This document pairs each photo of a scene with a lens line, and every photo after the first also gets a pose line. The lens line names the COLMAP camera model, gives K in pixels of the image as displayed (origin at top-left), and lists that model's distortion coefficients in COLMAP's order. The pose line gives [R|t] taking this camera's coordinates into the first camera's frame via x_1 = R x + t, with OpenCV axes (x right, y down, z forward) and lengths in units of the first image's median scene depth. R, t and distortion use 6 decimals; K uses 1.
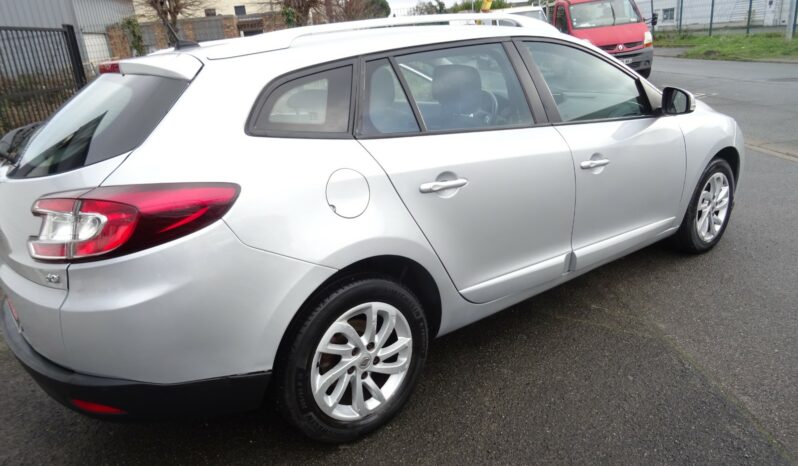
lens RADIAL K [[594.4, 0, 399.0], [0, 594.4, 233.0], [0, 0, 1]] dist [-0.002739, 0.003882]
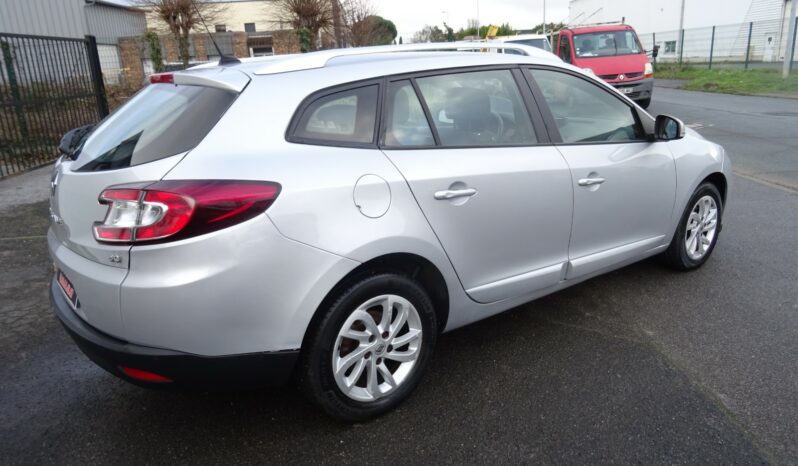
lens RADIAL K [[592.0, 0, 398.1], [0, 592.0, 230.6], [0, 0, 1]] dist [0.009319, -0.003069]
pose [[0.999312, 0.037084, -0.000194, -0.026179], [-0.037066, 0.998636, -0.036764, 0.029748], [-0.001170, 0.036746, 0.999324, -0.098053]]
